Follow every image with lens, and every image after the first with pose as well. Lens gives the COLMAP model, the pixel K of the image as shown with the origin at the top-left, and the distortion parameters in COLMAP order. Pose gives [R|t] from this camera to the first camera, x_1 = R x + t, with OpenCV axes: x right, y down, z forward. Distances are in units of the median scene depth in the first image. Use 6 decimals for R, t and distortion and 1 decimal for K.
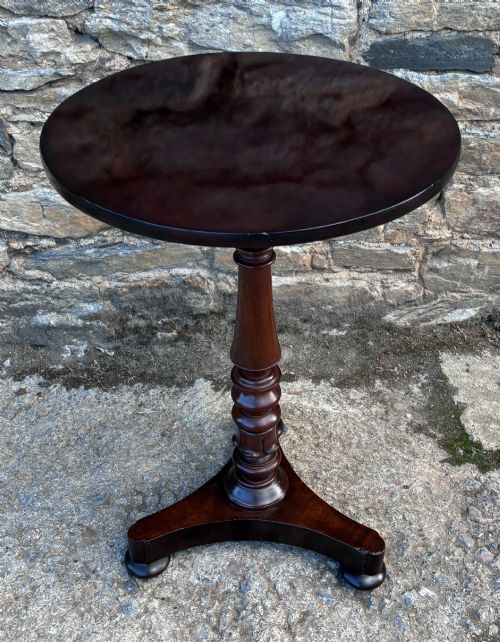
lens RADIAL K [[852.3, 0, 265.8], [0, 852.3, 223.0], [0, 0, 1]] dist [0.093502, -0.151304]
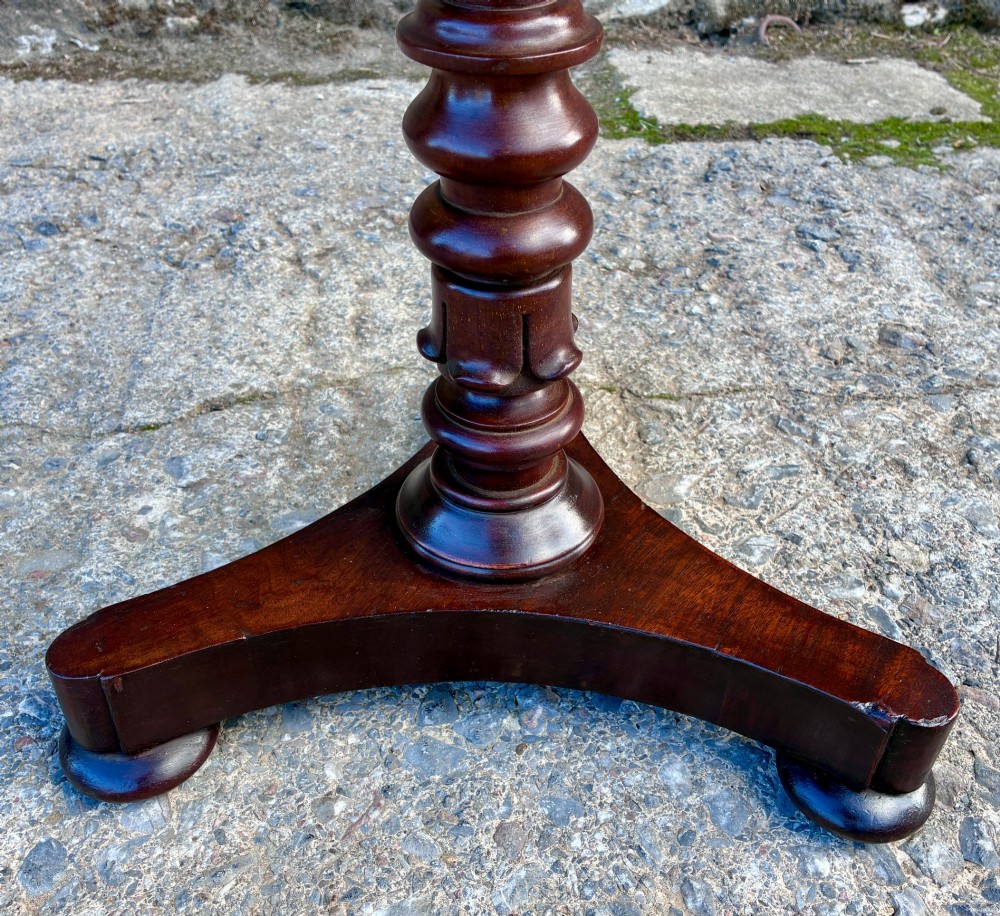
lens RADIAL K [[1039.4, 0, 524.0], [0, 1039.4, 477.4], [0, 0, 1]] dist [0.019499, -0.005797]
pose [[0.999738, -0.012952, 0.018851, 0.125653], [0.010784, 0.993773, 0.110900, 0.403004], [-0.020170, -0.110667, 0.993653, 0.193499]]
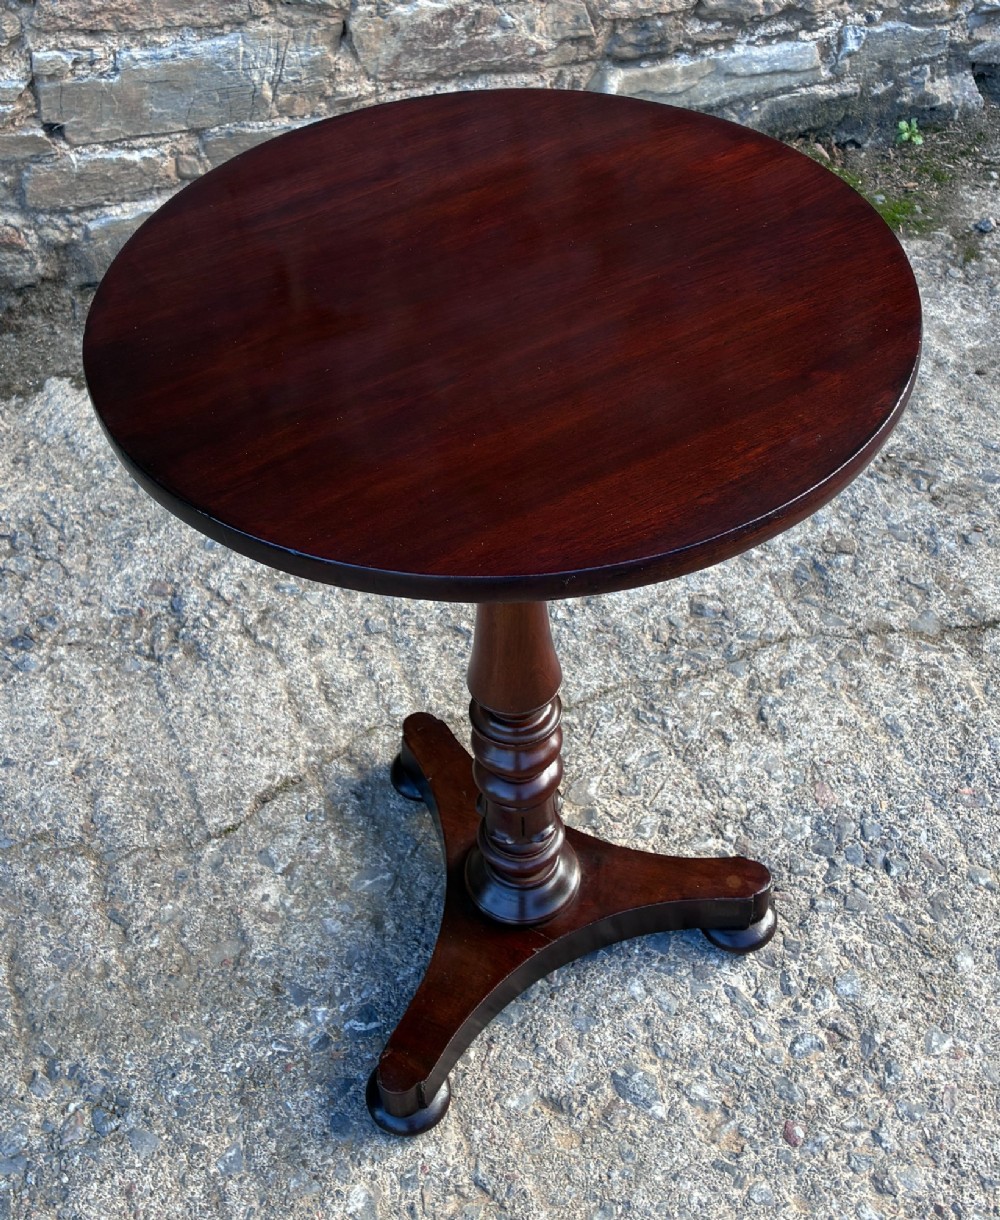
lens RADIAL K [[1564.9, 0, 495.4], [0, 1564.9, 511.6], [0, 0, 1]] dist [0.174445, -0.757944]
pose [[0.956213, -0.232408, 0.177883, 0.010743], [0.191037, 0.956094, 0.222237, 0.075790], [-0.221722, -0.178524, 0.958629, -0.268123]]
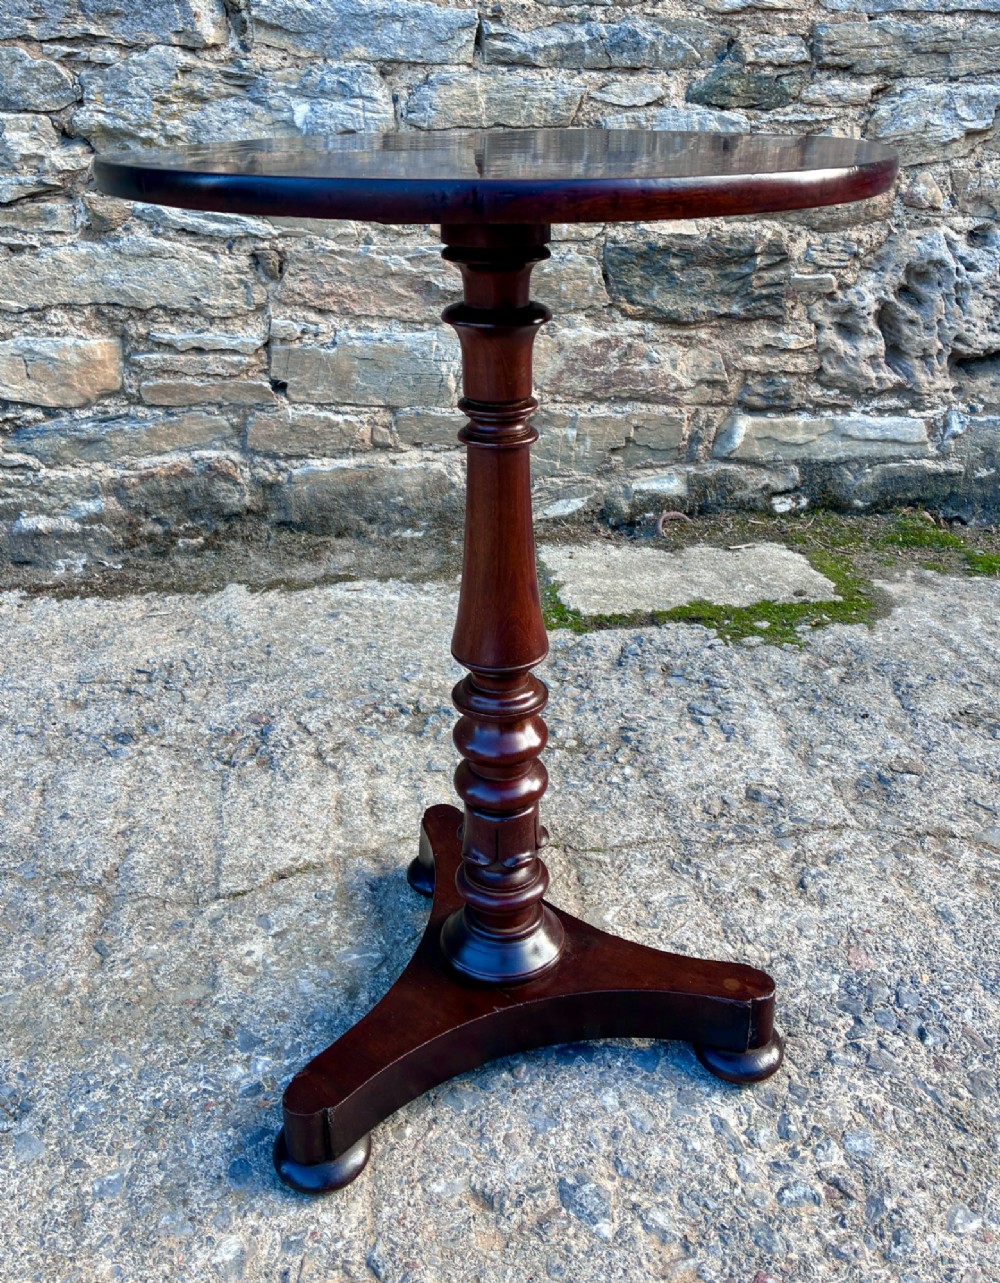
lens RADIAL K [[1249.6, 0, 506.7], [0, 1249.6, 509.4], [0, 0, 1]] dist [0.032067, -0.017614]
pose [[0.996307, -0.049152, 0.070405, 0.097469], [0.062253, 0.978217, -0.198031, 0.363448], [-0.059138, 0.201682, 0.977664, -0.150212]]
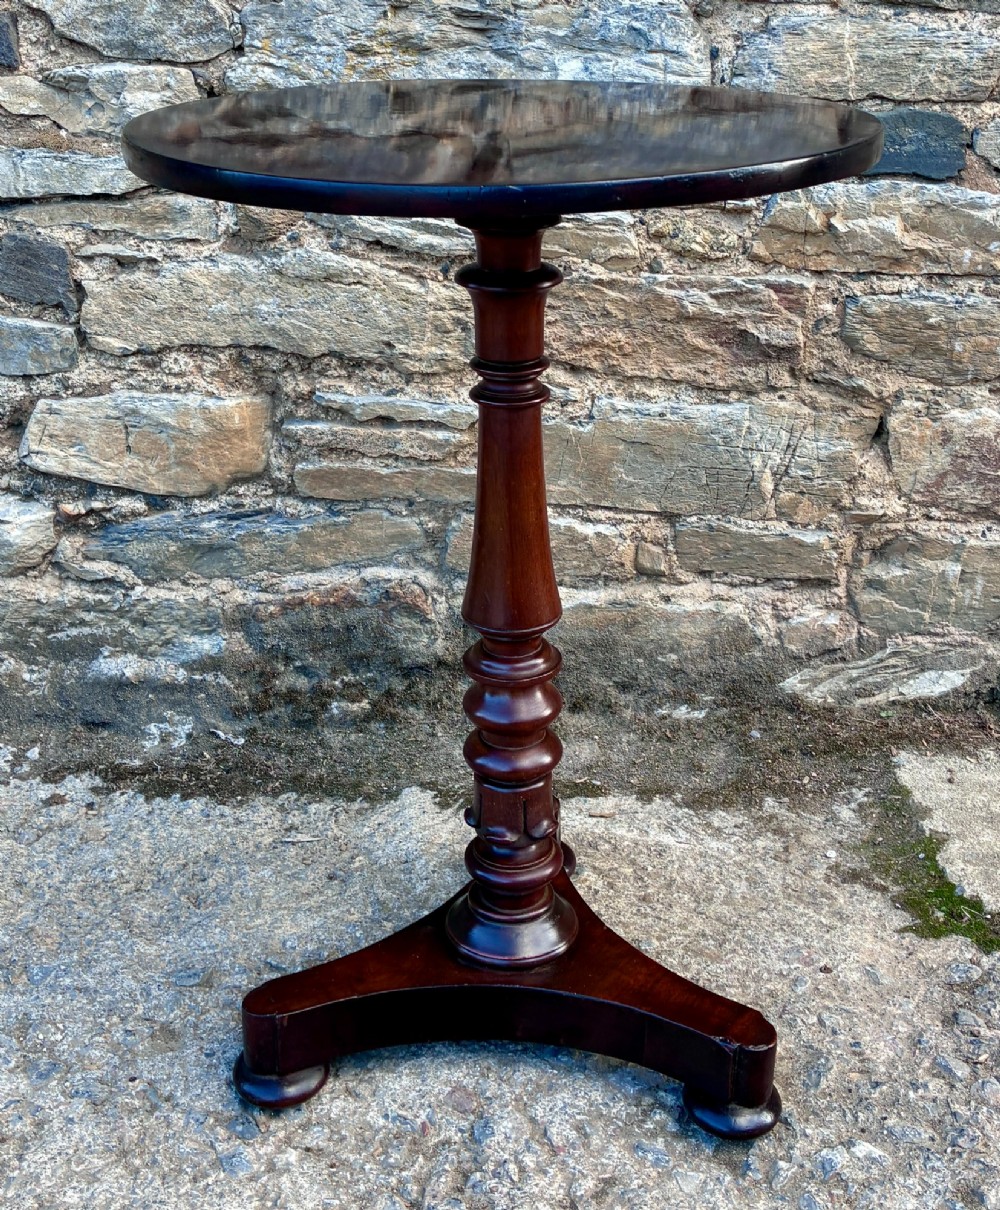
lens RADIAL K [[1639.8, 0, 533.0], [0, 1639.8, 367.4], [0, 0, 1]] dist [0.070042, -0.079940]
pose [[0.999463, 0.007697, -0.031858, 0.023046], [-0.015718, 0.965533, -0.259807, 0.197349], [0.028760, 0.260168, 0.965135, 0.010293]]
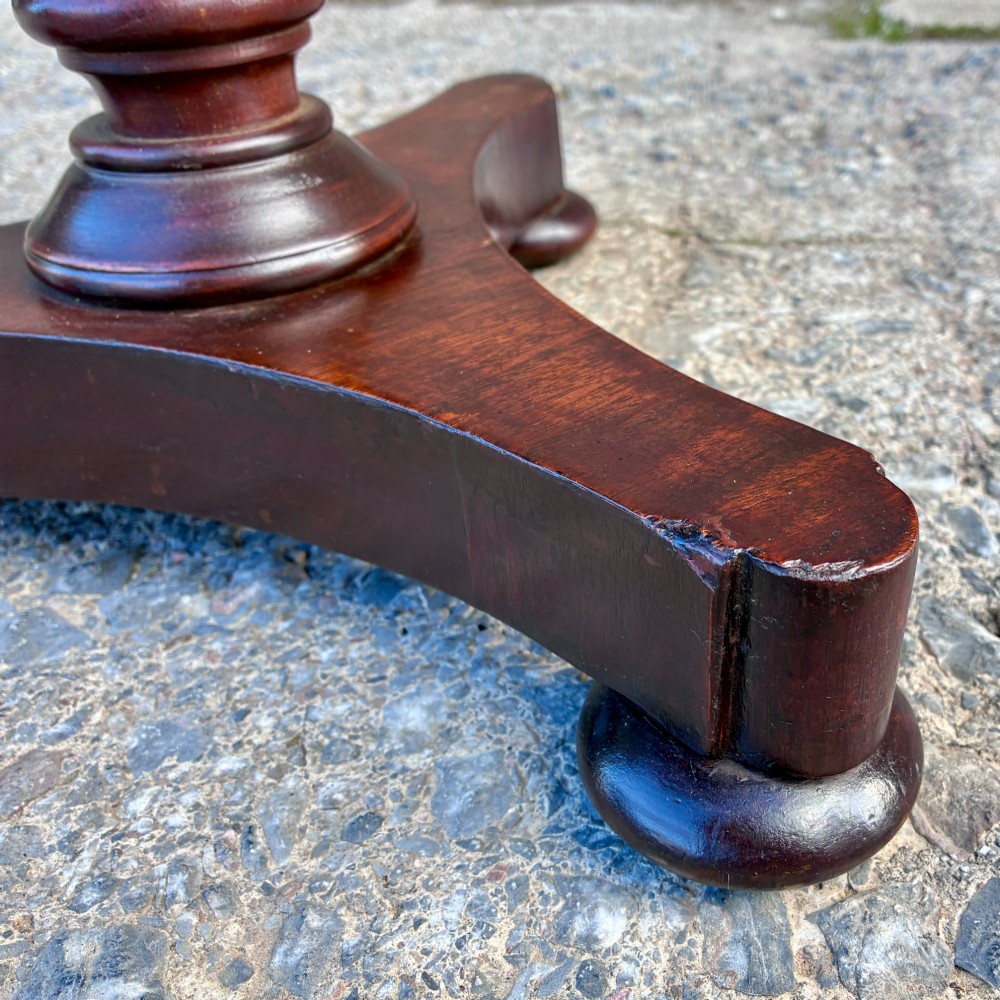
lens RADIAL K [[1098.1, 0, 669.4], [0, 1098.1, 500.8], [0, 0, 1]] dist [0.014739, -0.005007]
pose [[0.980877, 0.067500, -0.182549, 0.234100], [-0.063294, 0.997580, 0.028775, 0.482893], [0.184050, -0.016670, 0.982776, 0.330761]]
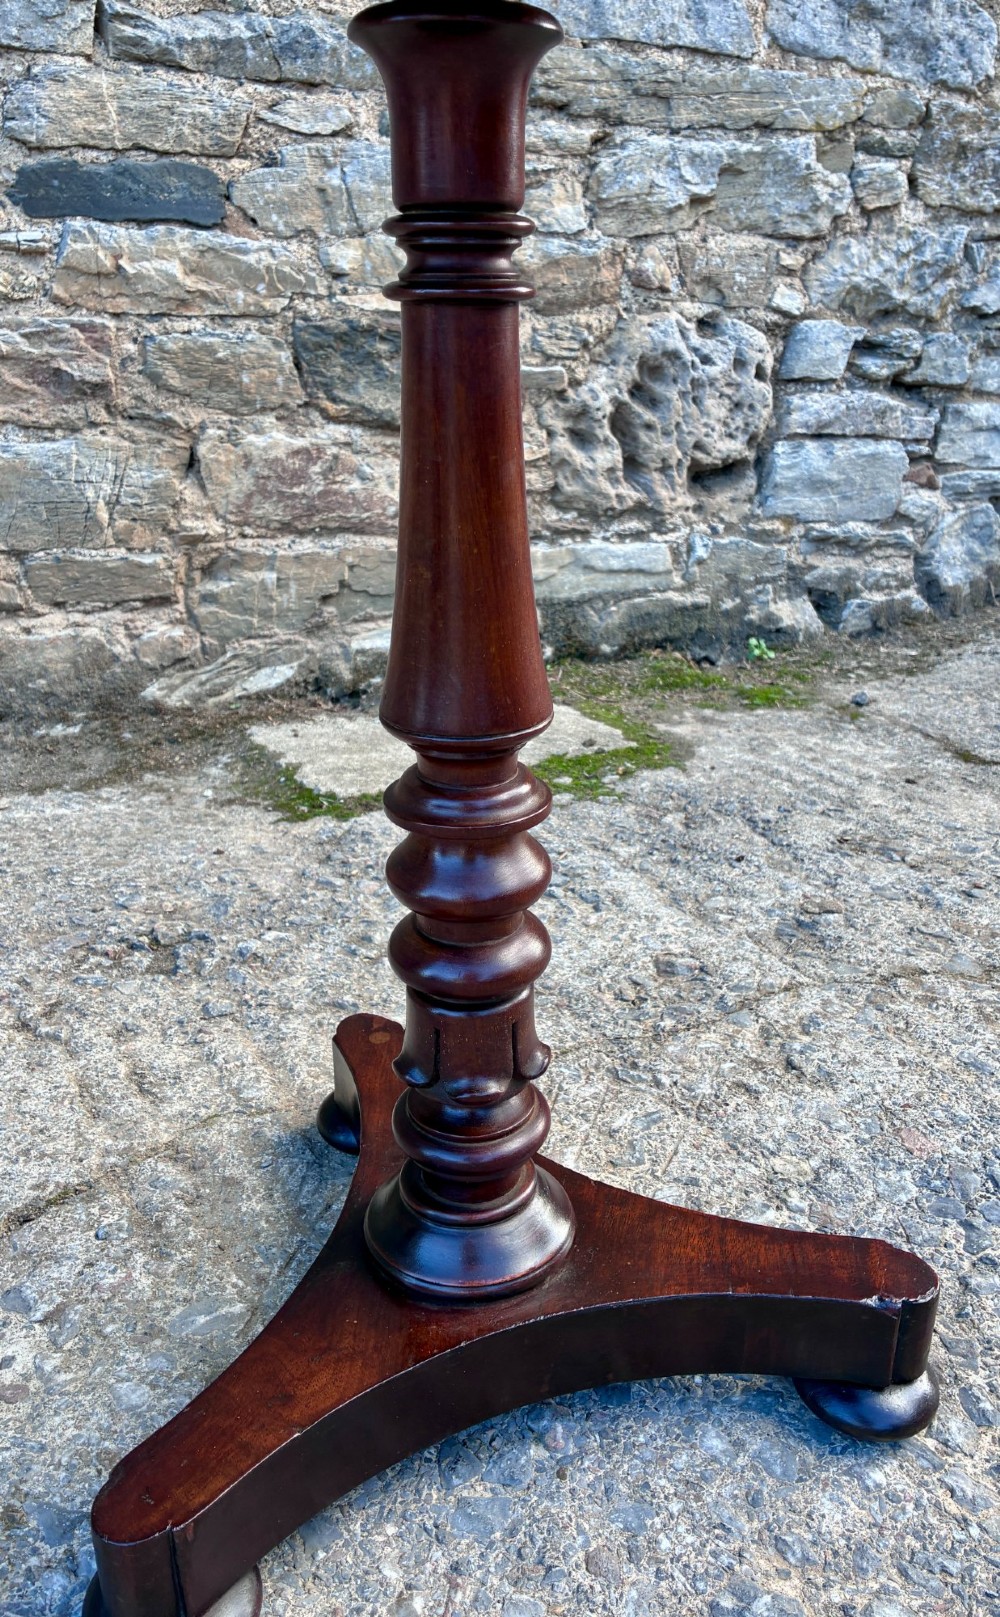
lens RADIAL K [[1303.5, 0, 512.2], [0, 1303.5, 760.7], [0, 0, 1]] dist [0.014755, 0.008157]
pose [[0.903767, -0.155616, 0.398733, 0.002951], [0.234334, 0.959446, -0.156691, 0.378750], [-0.358179, 0.235049, 0.903582, 0.115003]]
